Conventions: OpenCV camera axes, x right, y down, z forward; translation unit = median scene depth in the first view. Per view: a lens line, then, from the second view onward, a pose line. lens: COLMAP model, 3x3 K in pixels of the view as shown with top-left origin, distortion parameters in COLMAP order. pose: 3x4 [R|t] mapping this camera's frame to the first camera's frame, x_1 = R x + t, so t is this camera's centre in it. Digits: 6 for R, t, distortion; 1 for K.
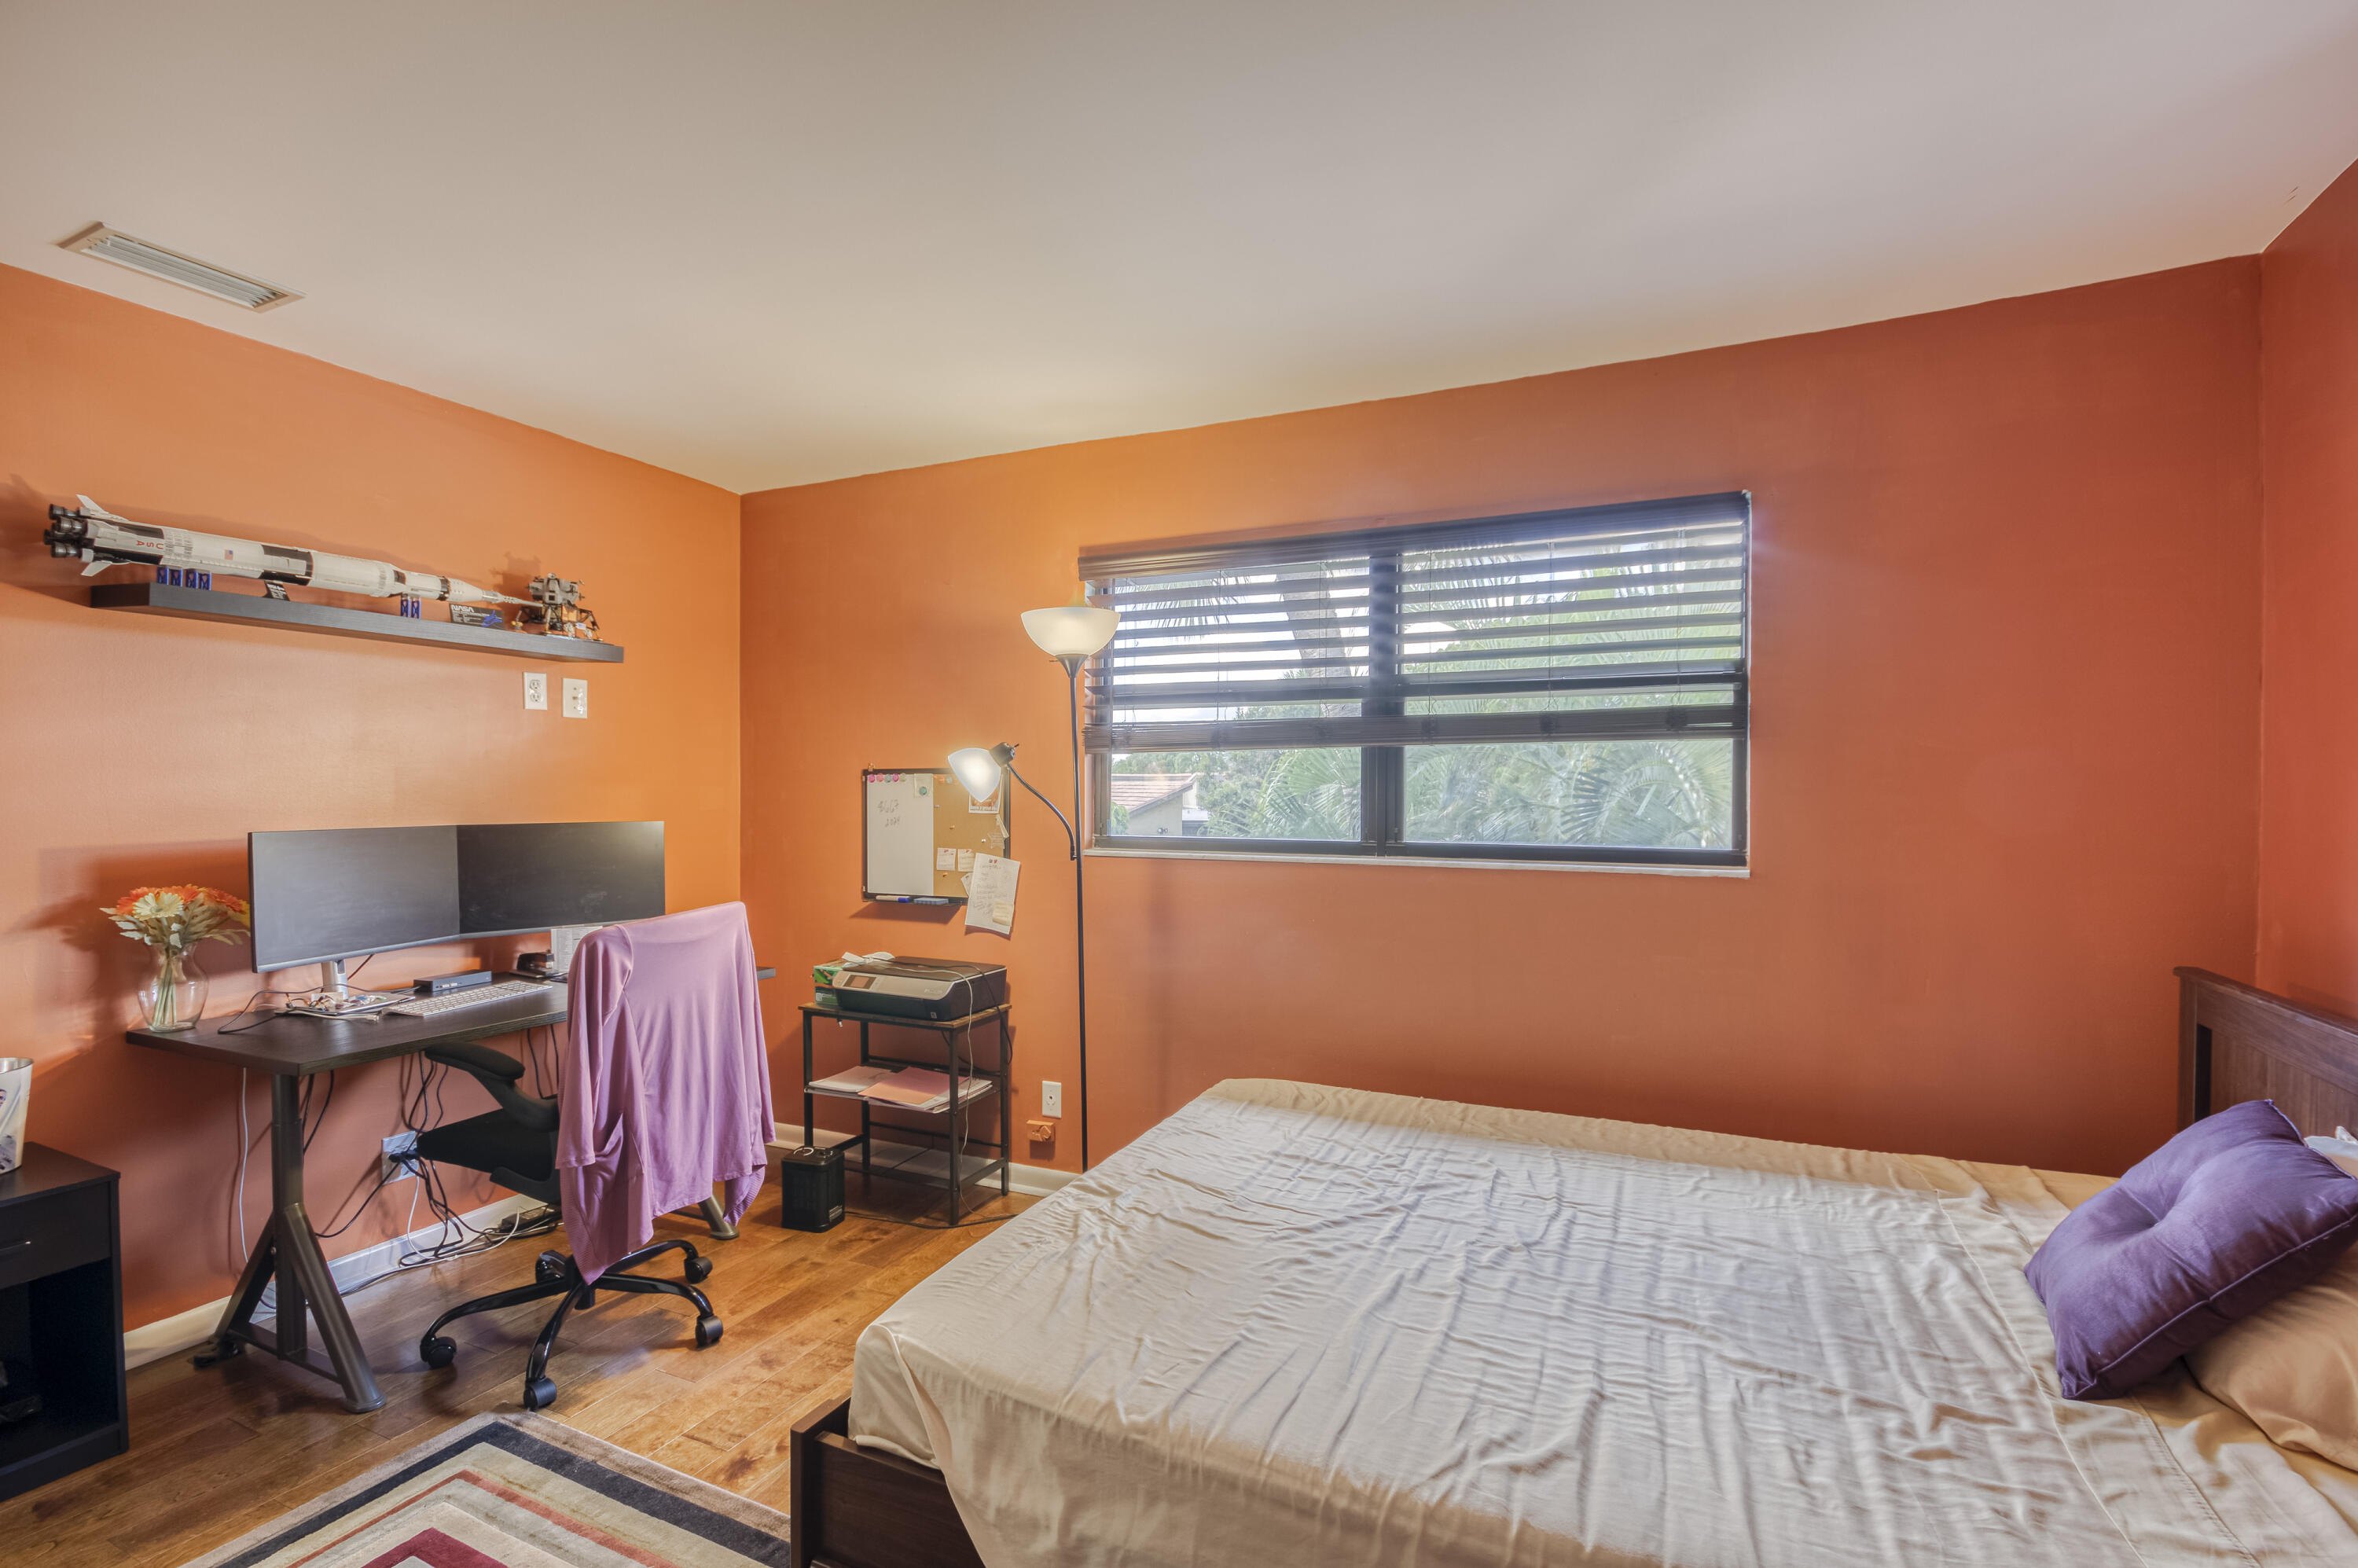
lens RADIAL K [[1046.8, 0, 1189.5], [0, 1046.8, 792.8], [0, 0, 1]] dist [-0.000804, -0.000559]
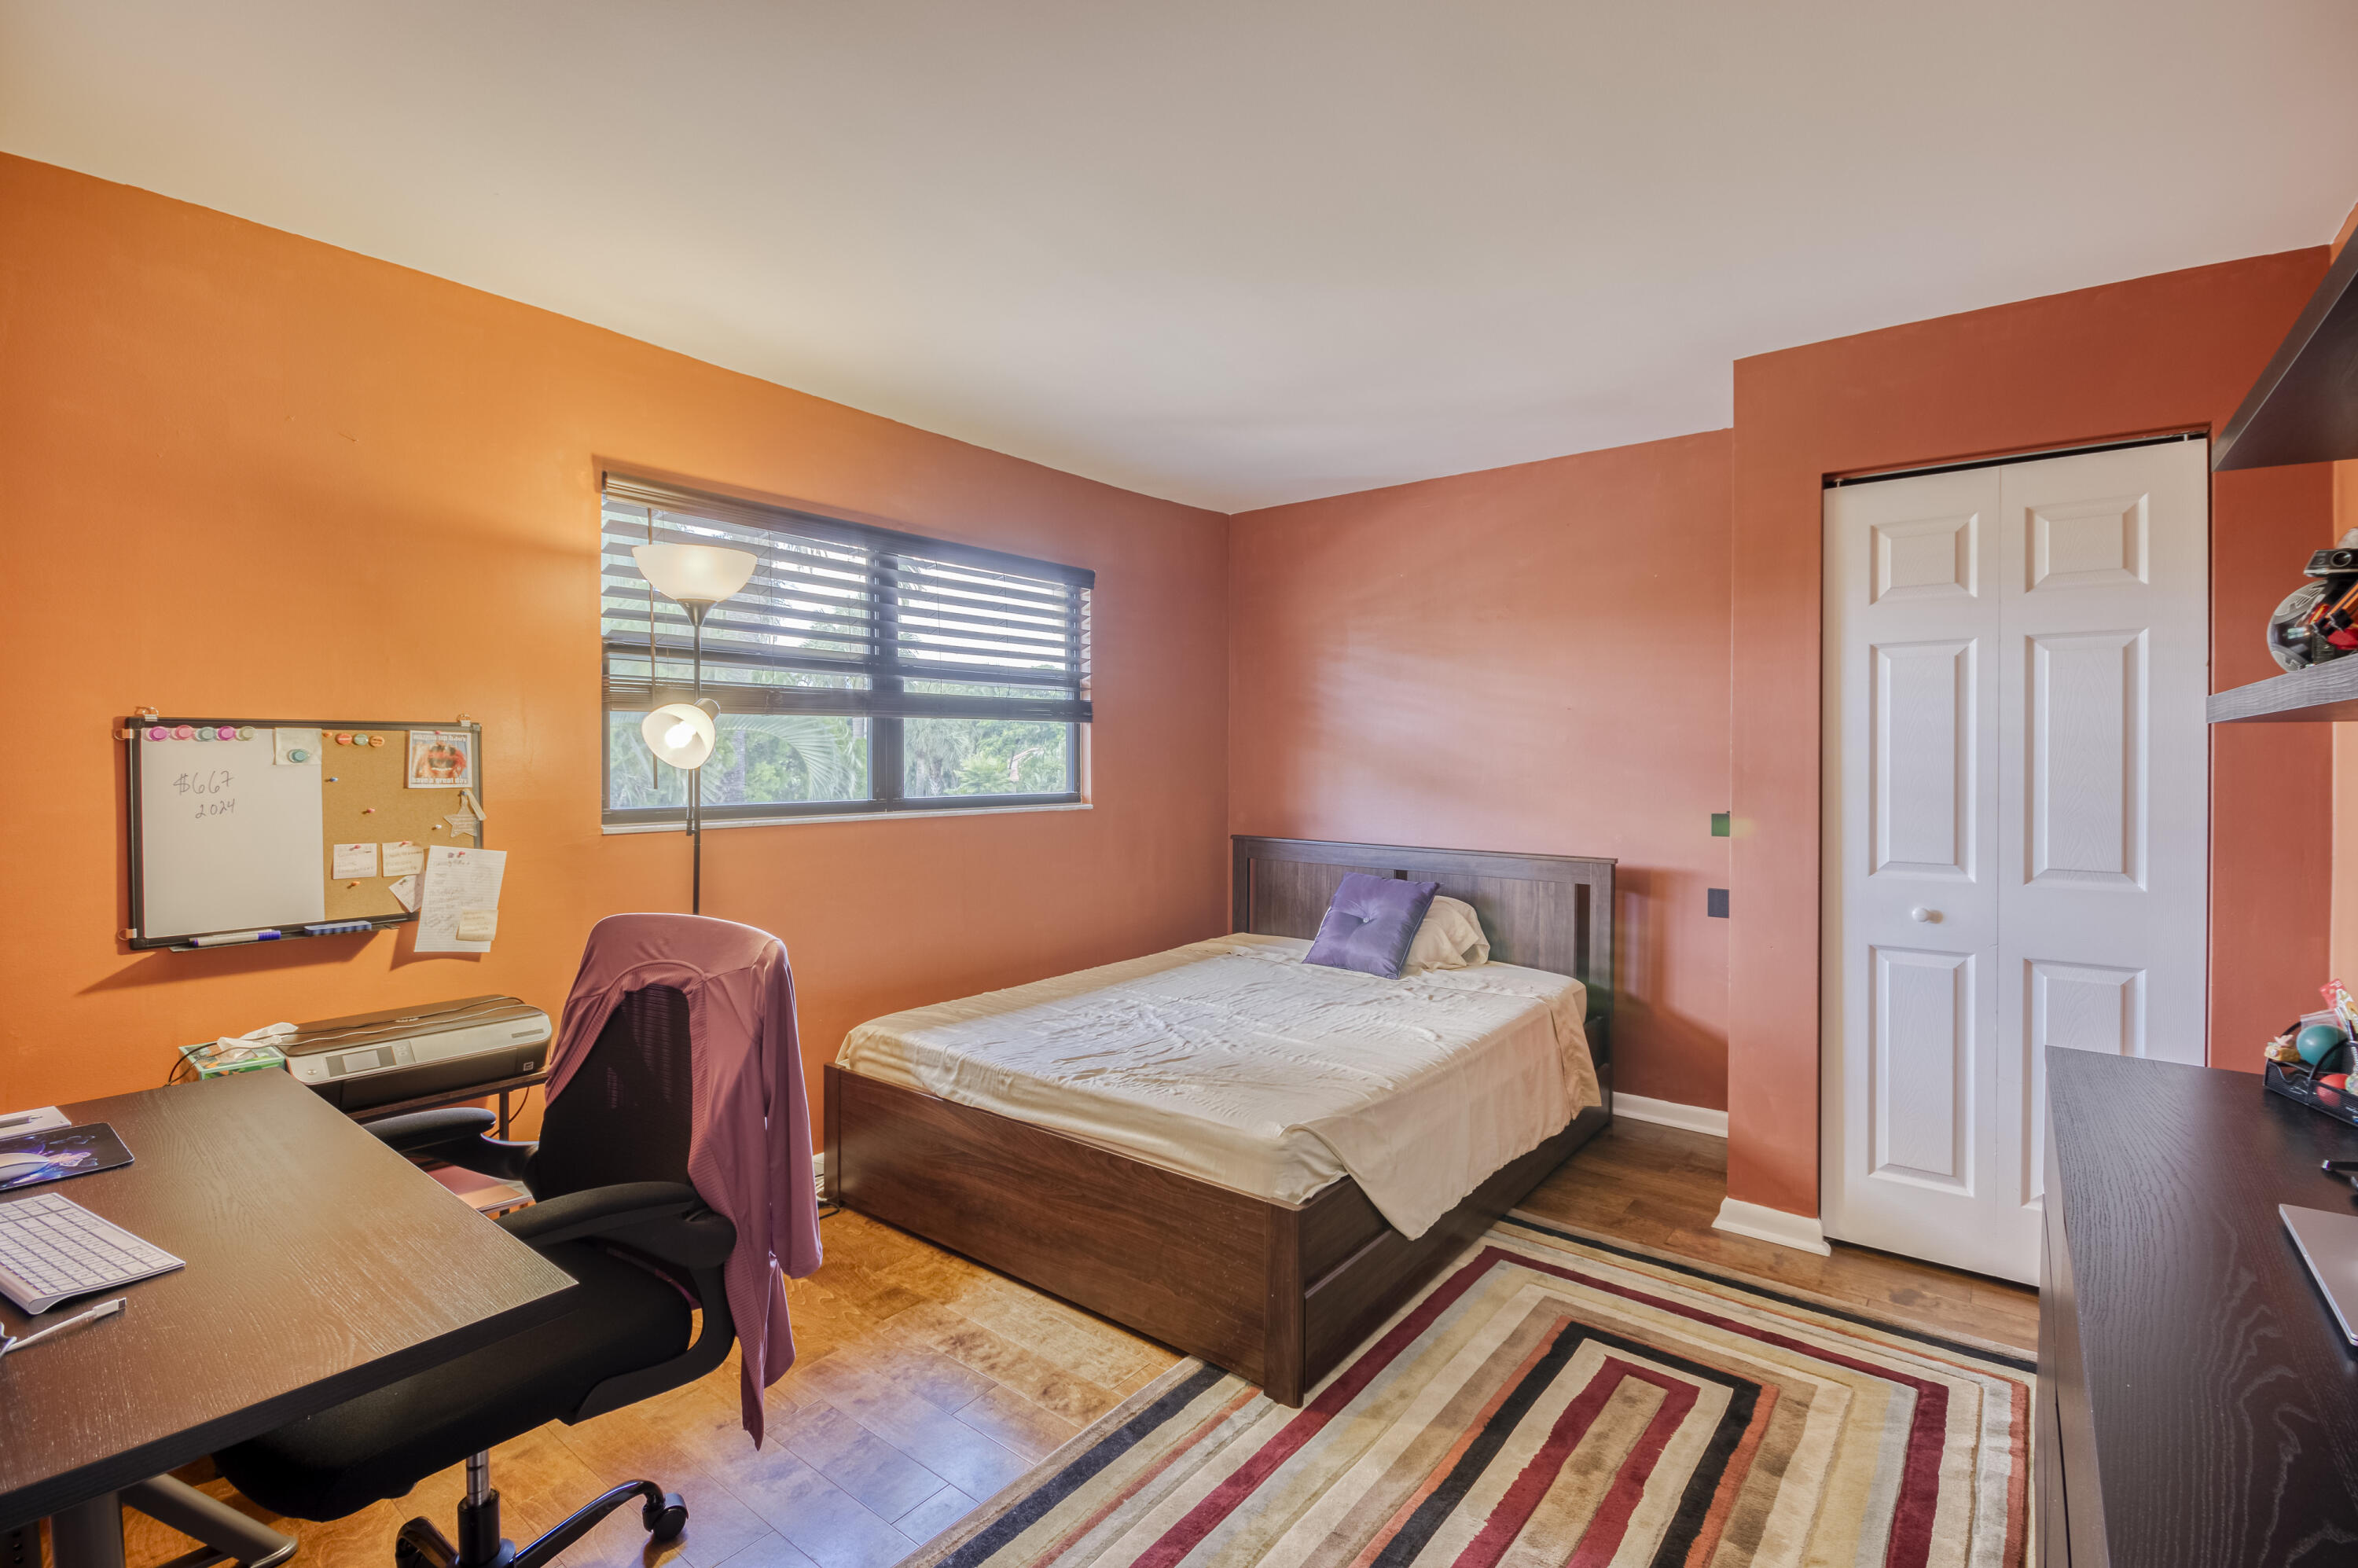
lens RADIAL K [[1046.8, 0, 1194.3], [0, 1046.8, 772.9], [0, 0, 1]] dist [-0.000804, -0.000559]
pose [[0.236603, -0.016351, 0.971469, -0.857162], [0.001062, 0.999862, 0.016570, -0.001815], [-0.971606, -0.002888, 0.236587, 0.391280]]
